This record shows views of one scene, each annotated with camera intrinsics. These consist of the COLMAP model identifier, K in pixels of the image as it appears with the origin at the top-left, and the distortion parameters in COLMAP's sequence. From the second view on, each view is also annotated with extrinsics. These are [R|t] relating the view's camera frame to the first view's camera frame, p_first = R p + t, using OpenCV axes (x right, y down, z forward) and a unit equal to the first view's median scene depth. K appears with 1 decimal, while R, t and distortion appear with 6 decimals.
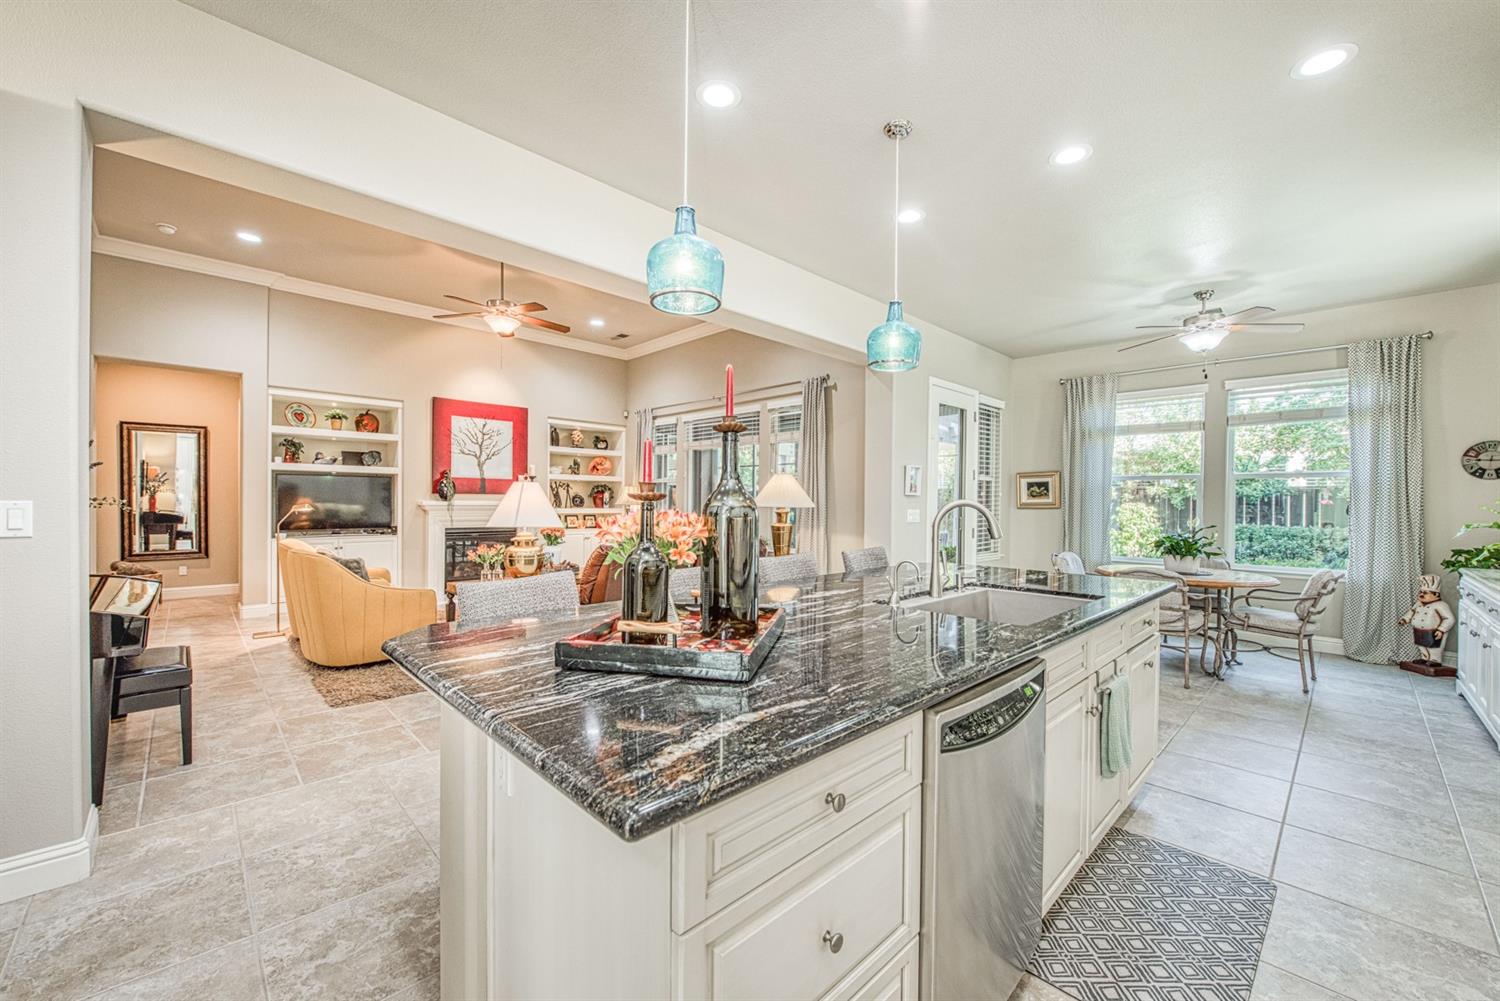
lens RADIAL K [[597.2, 0, 761.4], [0, 597.2, 502.8], [0, 0, 1]] dist [-0.001623, -0.000700]
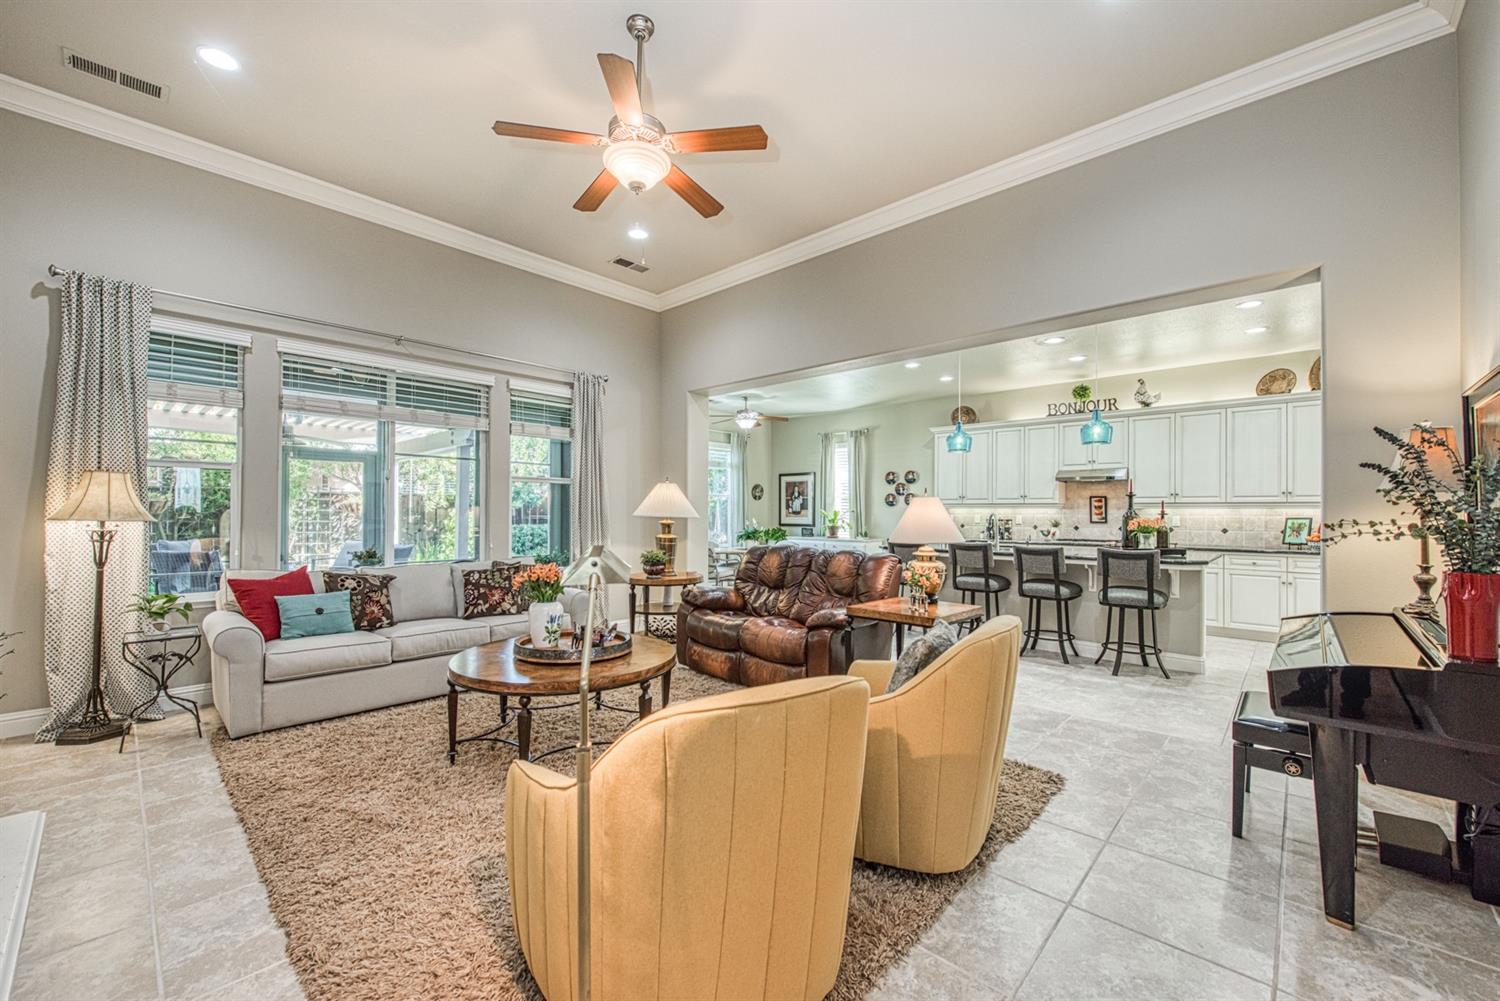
lens RADIAL K [[597.2, 0, 750.7], [0, 597.2, 507.6], [0, 0, 1]] dist [-0.001623, -0.000700]
pose [[-0.055166, -0.001464, 0.998476, -0.718359], [-0.002265, 0.999997, 0.001342, -0.008277], [-0.998475, -0.002187, -0.055170, 0.707459]]
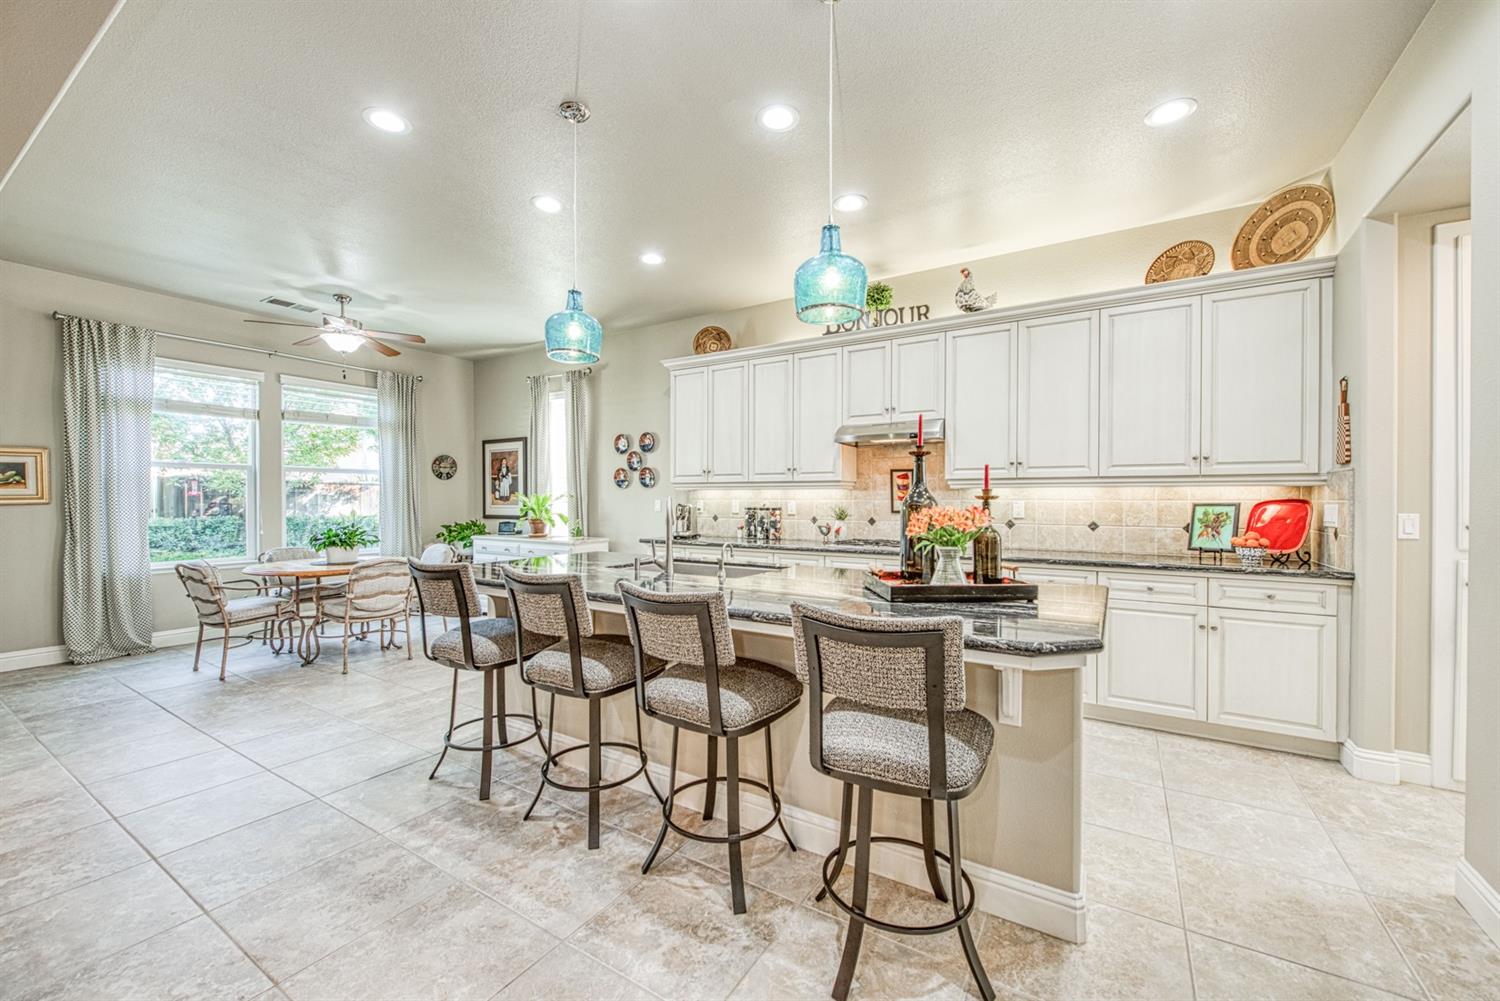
lens RADIAL K [[597.2, 0, 741.9], [0, 597.2, 499.0], [0, 0, 1]] dist [-0.001623, -0.000700]
pose [[-0.232382, -0.009739, 0.972576, -0.298306], [0.000324, 0.999949, 0.010091, -0.002742], [-0.972624, 0.002660, -0.232367, 0.367277]]
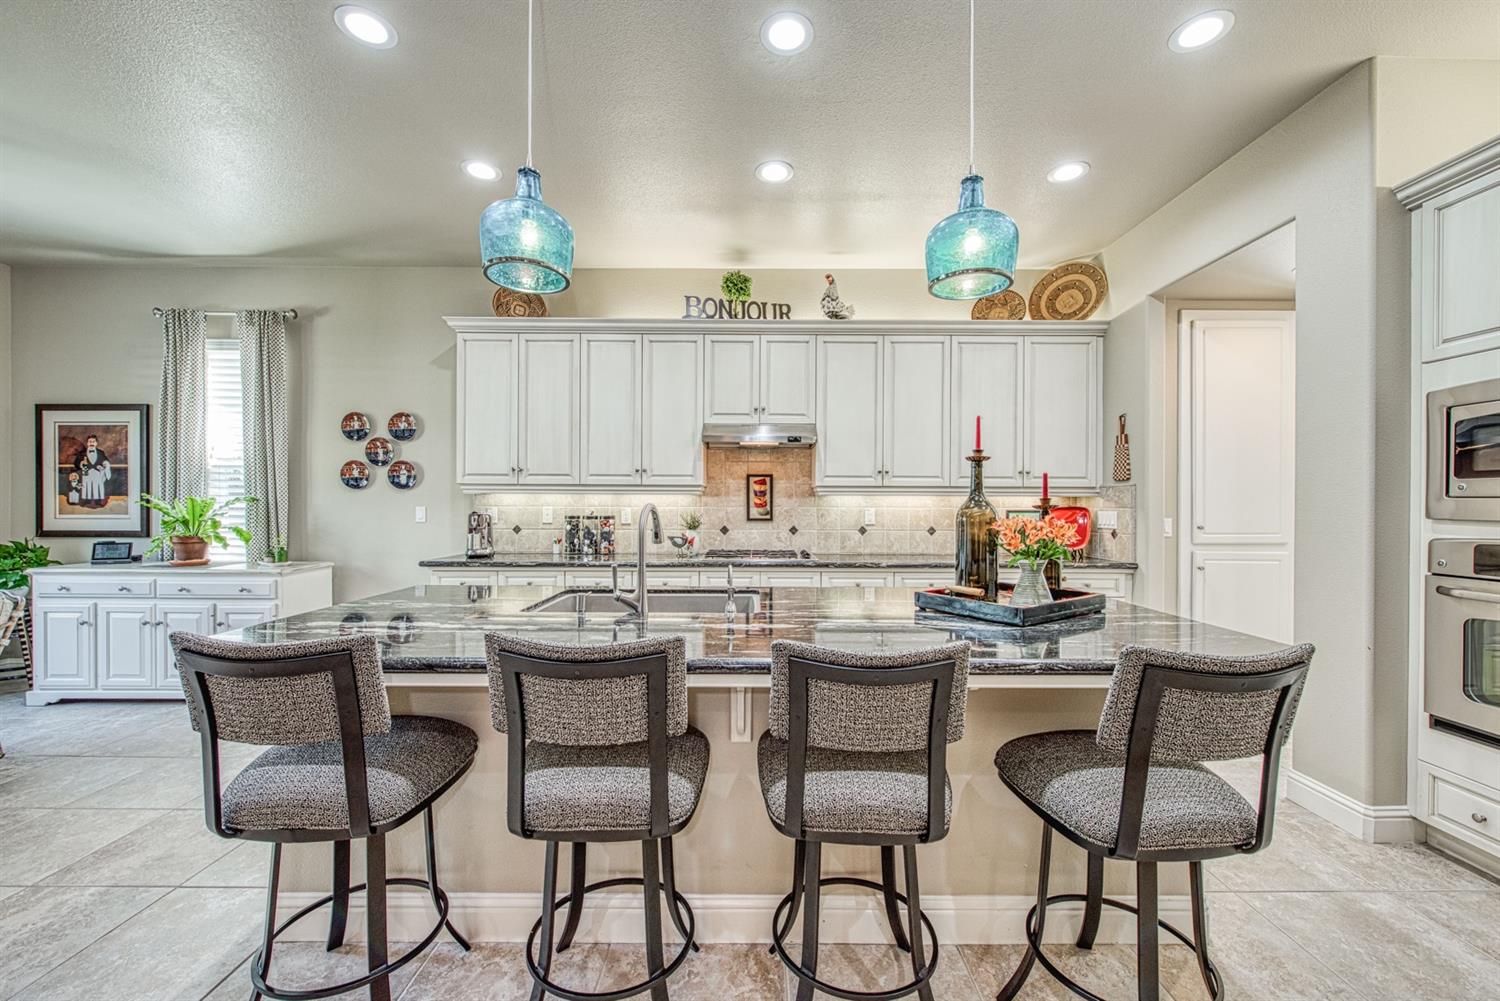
lens RADIAL K [[597.2, 0, 757.3], [0, 597.2, 504.8], [0, 0, 1]] dist [-0.001623, -0.000700]
pose [[-0.716509, -0.012114, 0.697473, -0.142429], [-0.007928, 0.999926, 0.009223, -0.002906], [-0.697533, 0.001079, -0.716552, 0.480081]]
